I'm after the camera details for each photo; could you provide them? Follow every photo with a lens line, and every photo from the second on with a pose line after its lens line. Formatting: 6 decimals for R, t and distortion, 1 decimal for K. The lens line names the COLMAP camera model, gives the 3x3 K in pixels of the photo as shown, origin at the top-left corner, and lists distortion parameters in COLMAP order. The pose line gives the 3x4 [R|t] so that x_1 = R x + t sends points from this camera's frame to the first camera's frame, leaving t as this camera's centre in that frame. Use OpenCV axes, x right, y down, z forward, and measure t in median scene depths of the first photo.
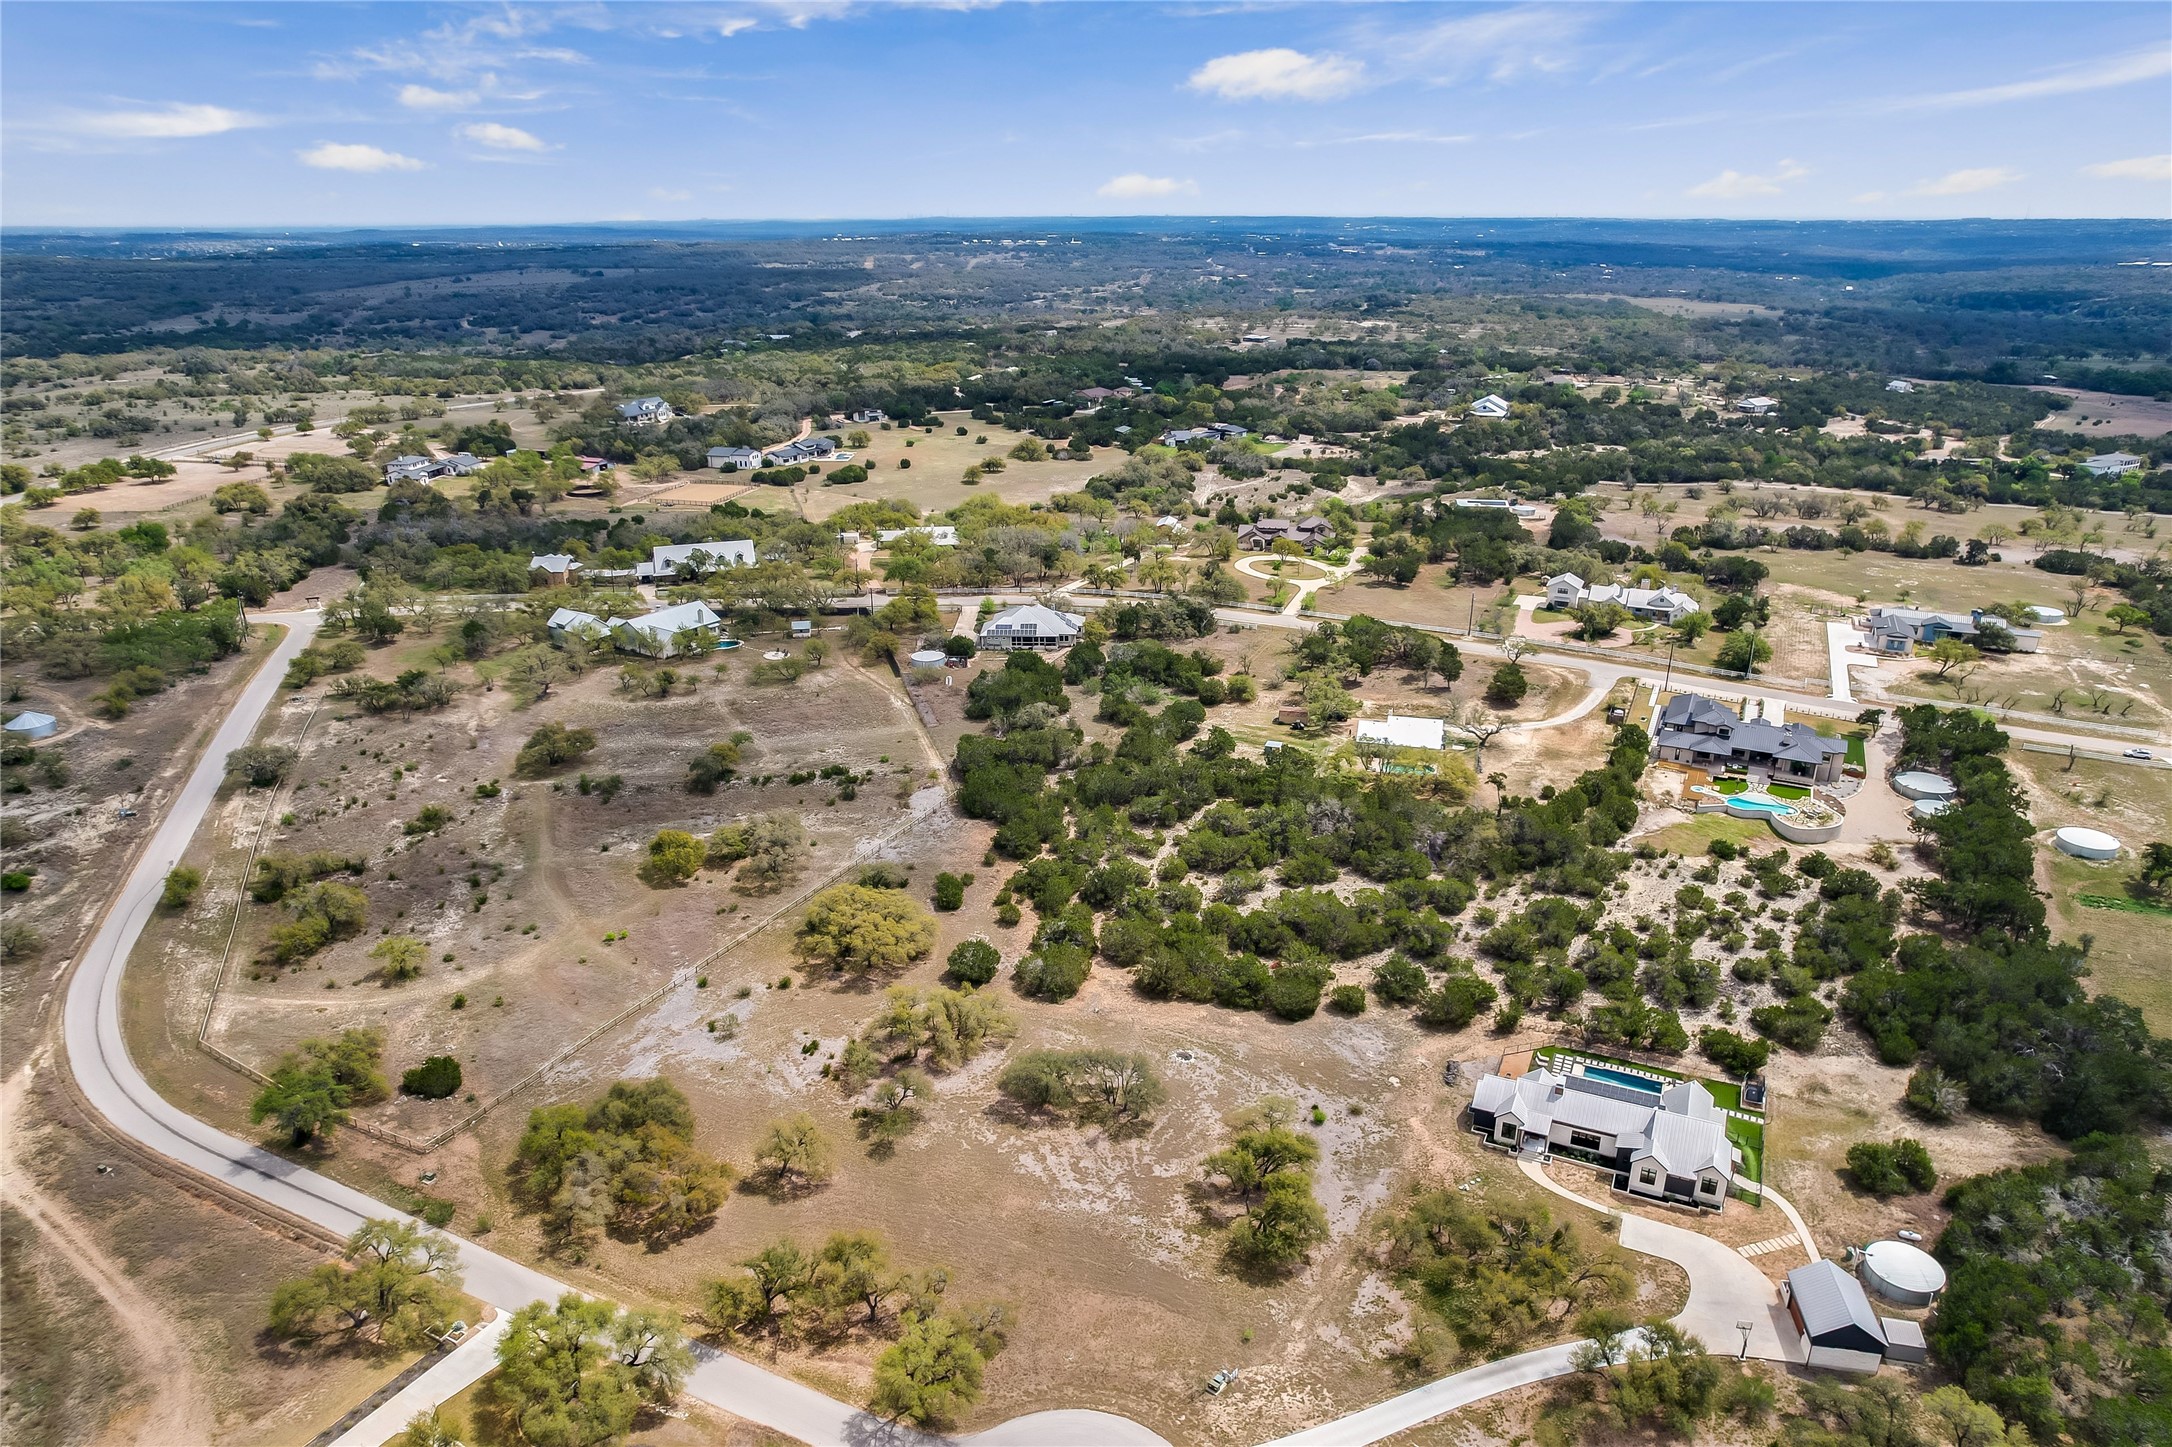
lens RADIAL K [[1408.6, 0, 1087.8], [0, 1408.6, 738.0], [0, 0, 1]] dist [-0.079809, 0.072278]
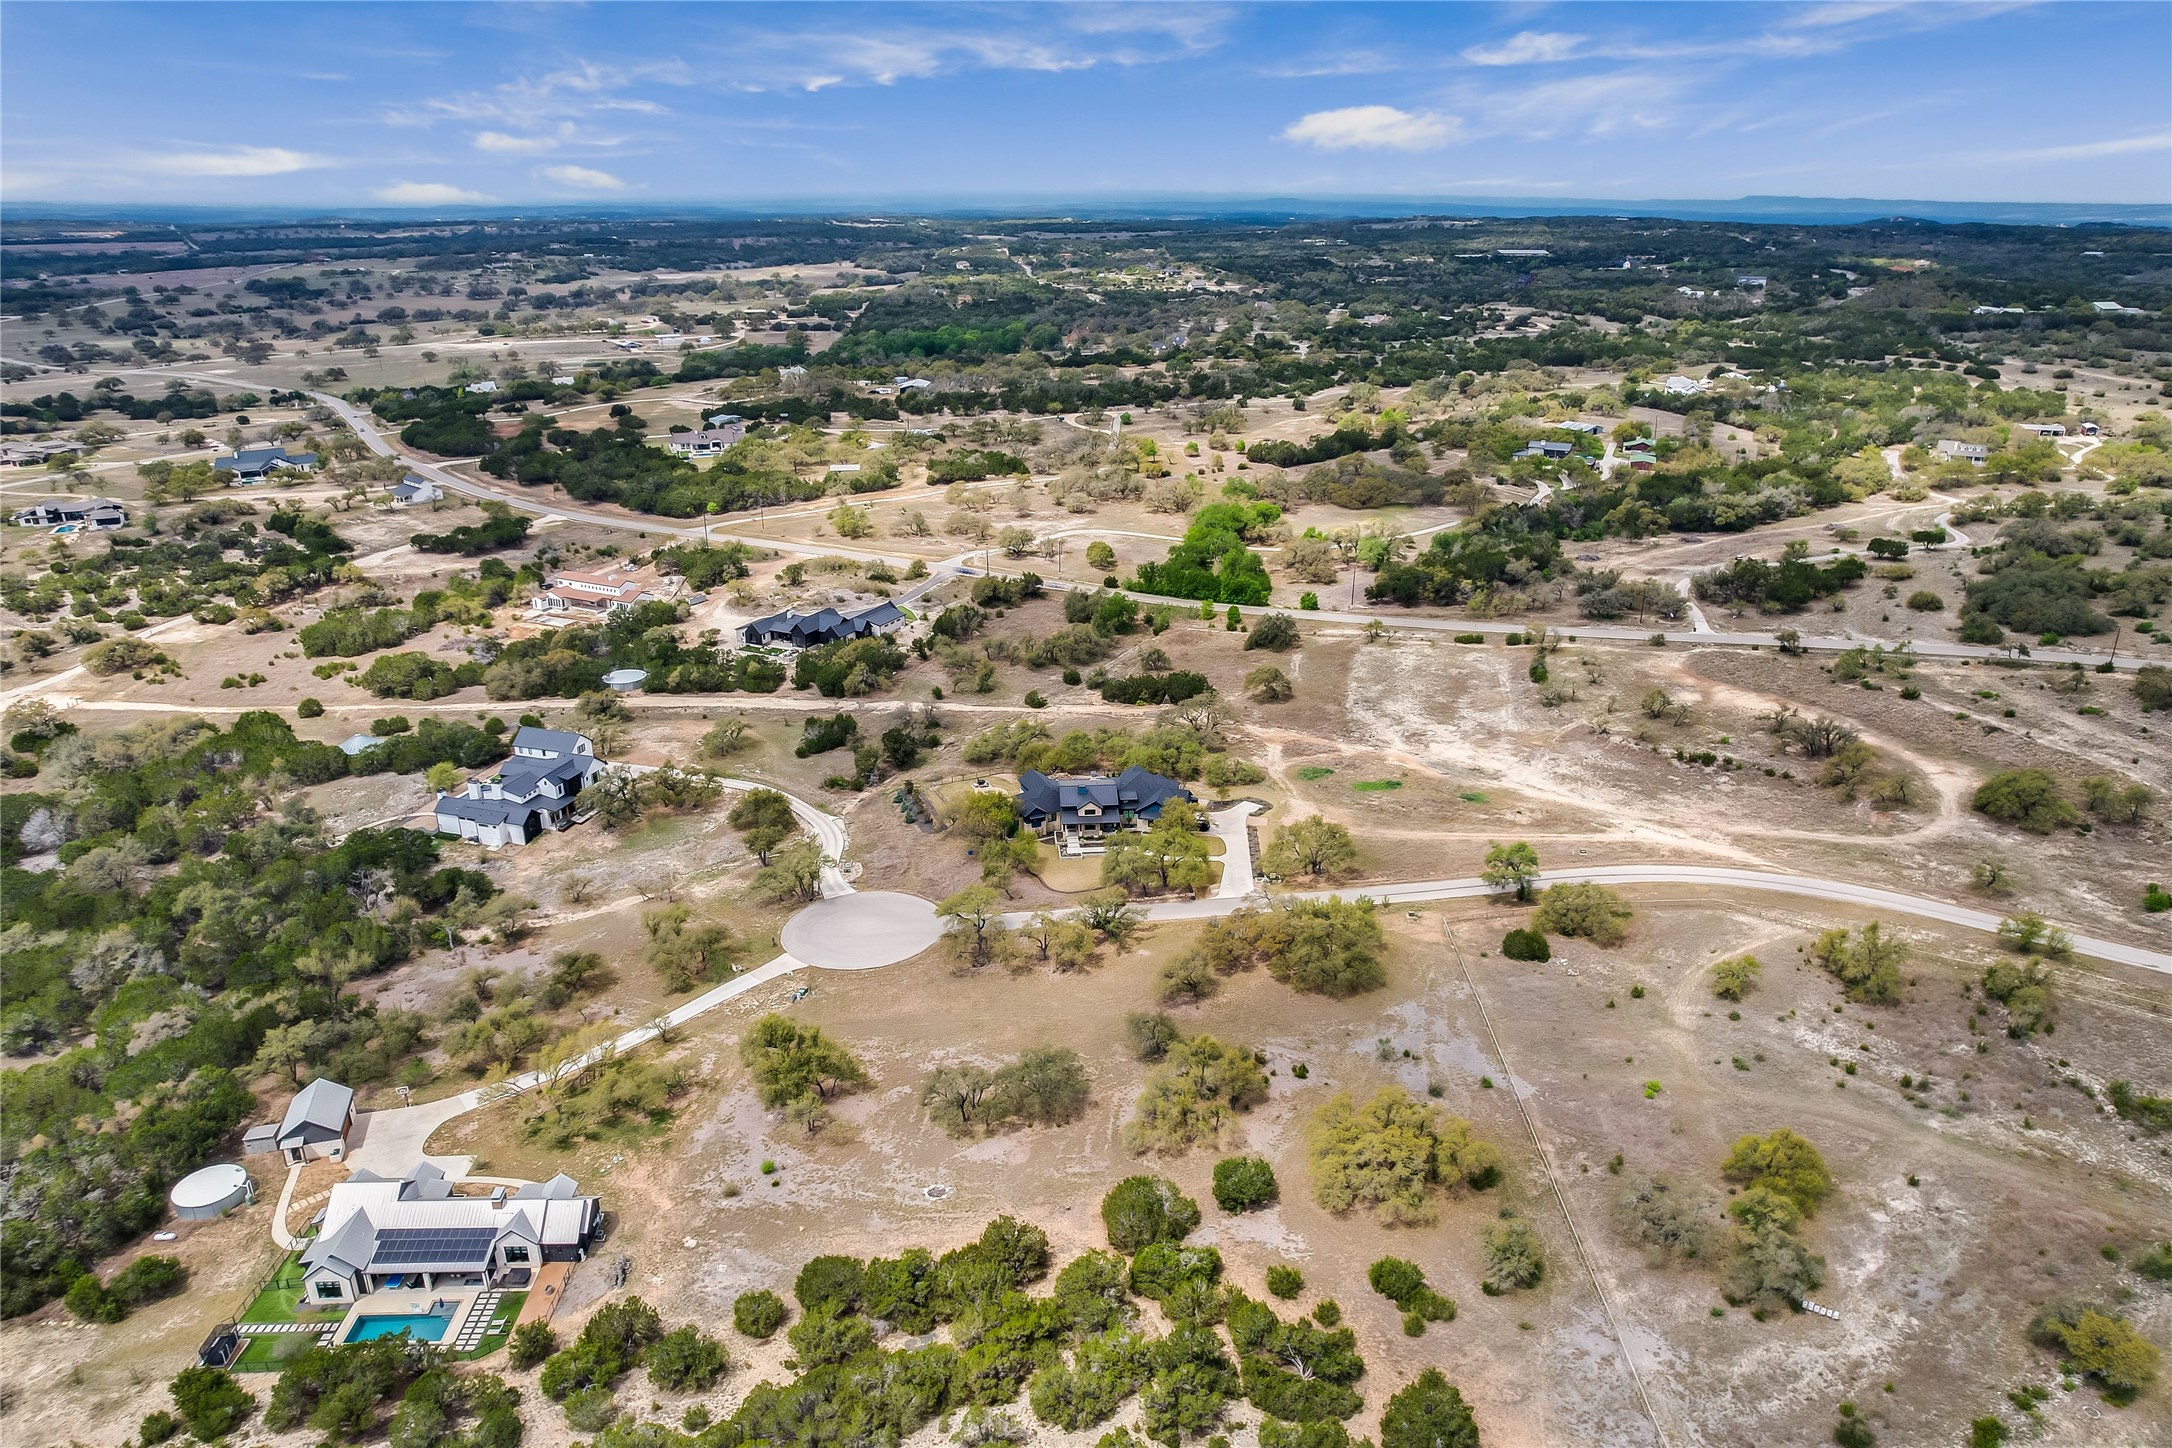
lens RADIAL K [[1447.6, 0, 1089.3], [0, 1447.6, 730.1], [0, 0, 1]] dist [-0.079427, 0.070820]
pose [[-0.889427, 0.167614, -0.425235, 0.212731], [-0.158156, 0.760010, 0.630374, -0.380066], [0.428842, 0.627925, -0.649465, 0.976614]]
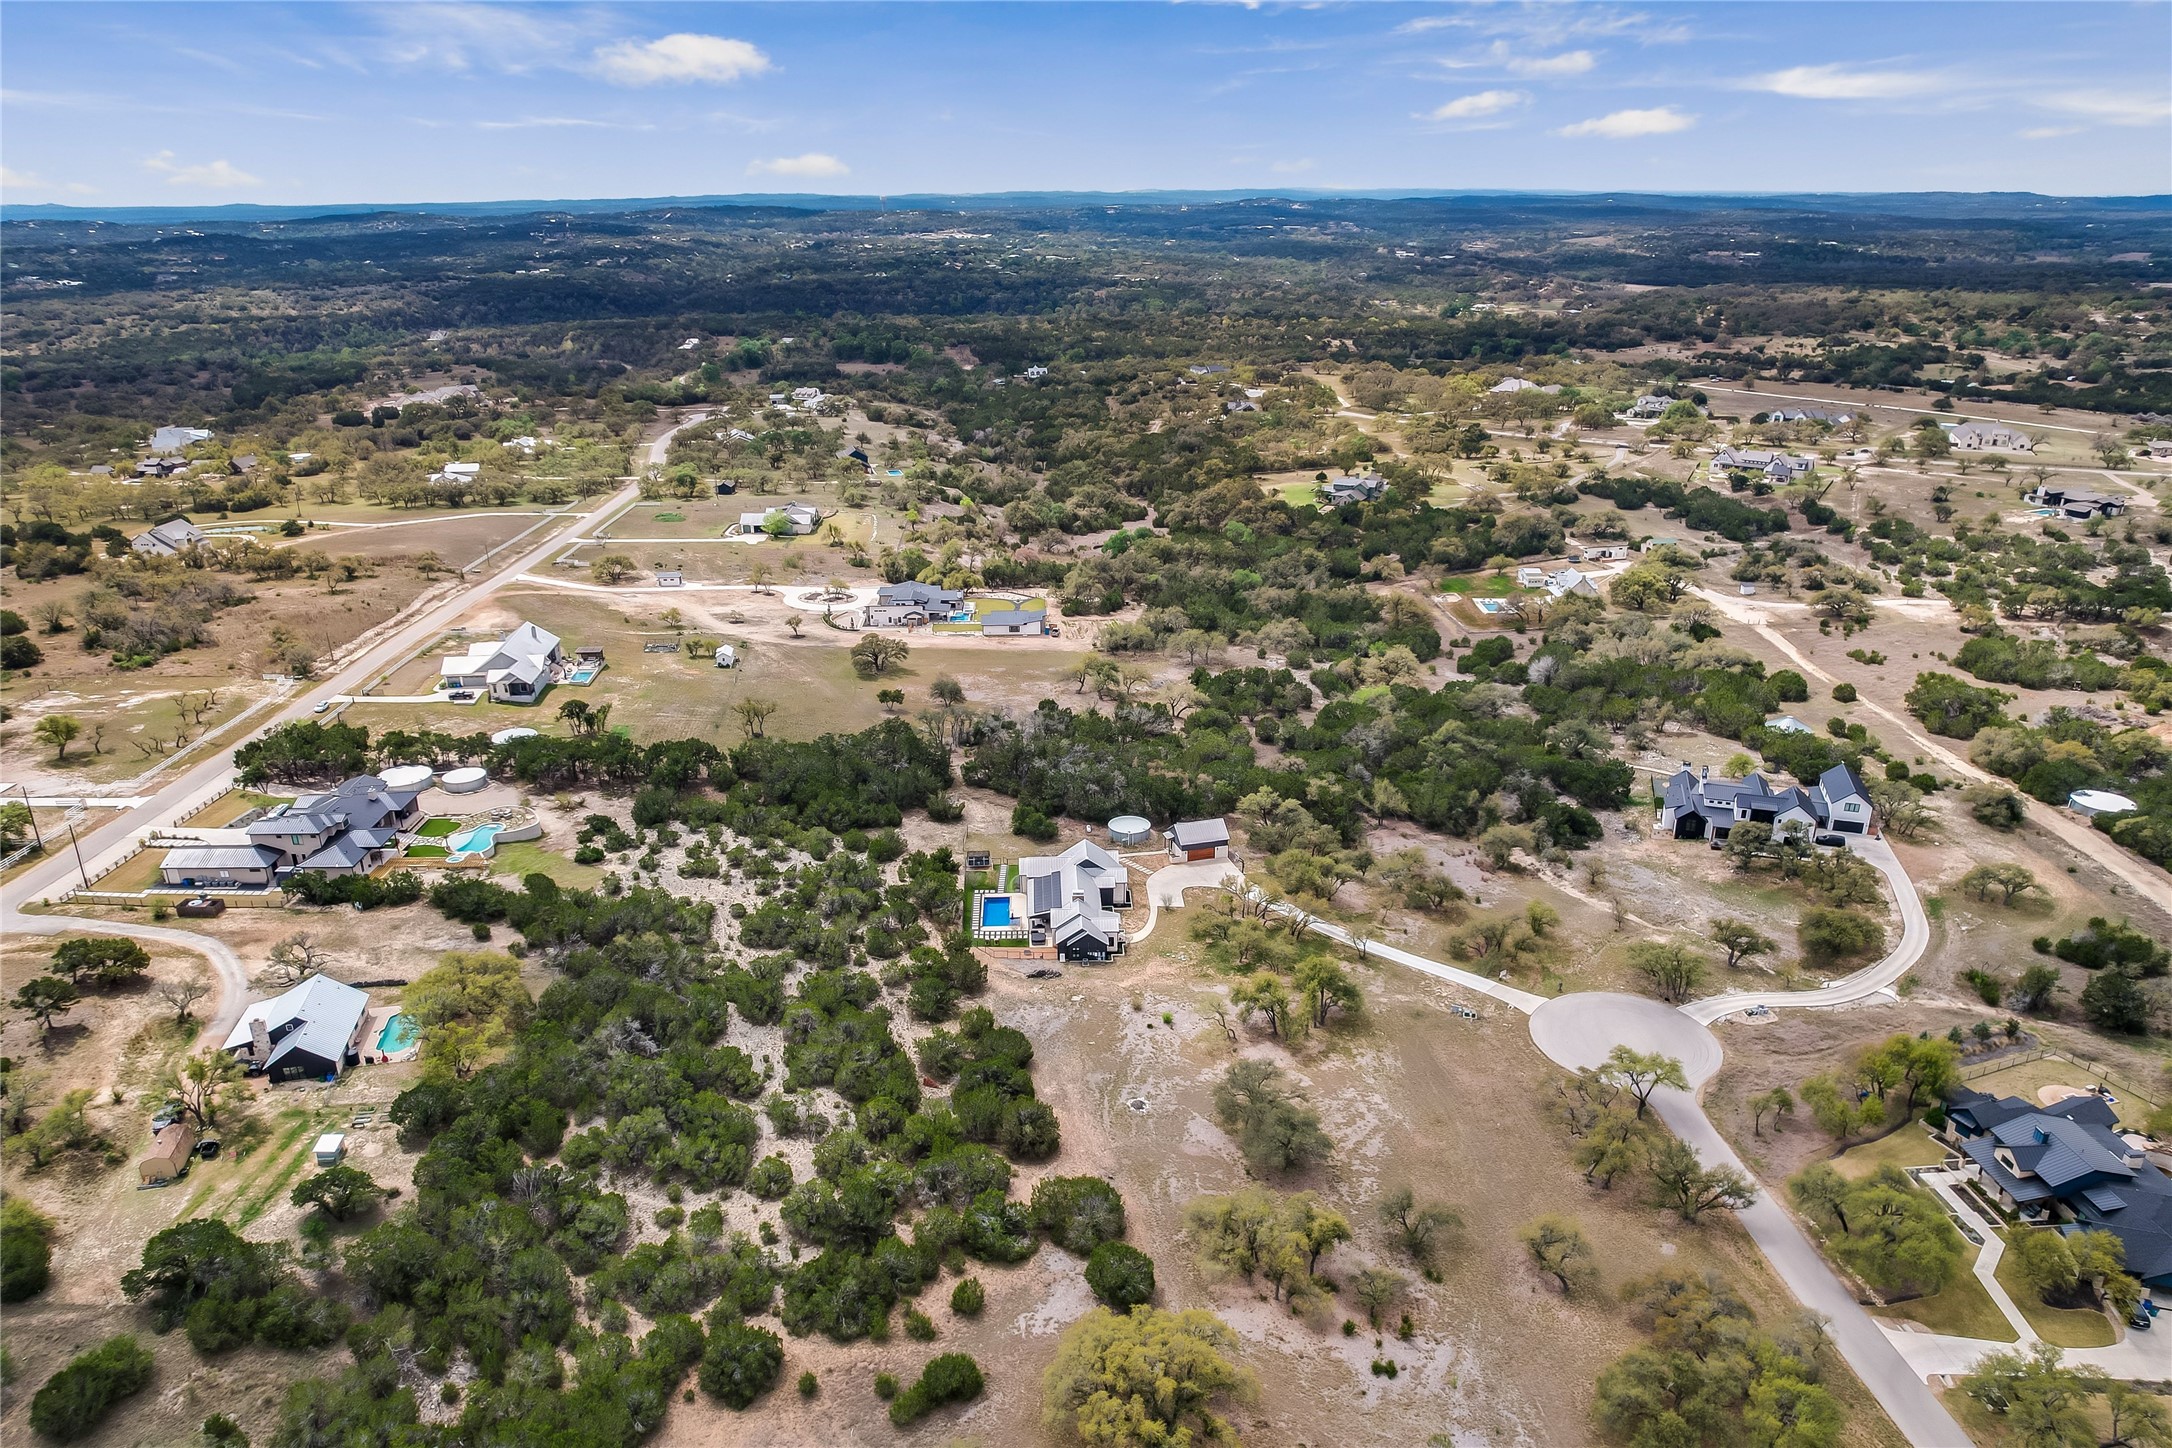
lens RADIAL K [[1420.3, 0, 1083.4], [0, 1420.3, 776.9], [0, 0, 1]] dist [-0.059518, 0.044070]
pose [[-0.456041, -0.337149, 0.823624, -0.424013], [0.324610, 0.798689, 0.506679, -0.300136], [-0.828646, 0.498423, -0.254793, 0.791731]]
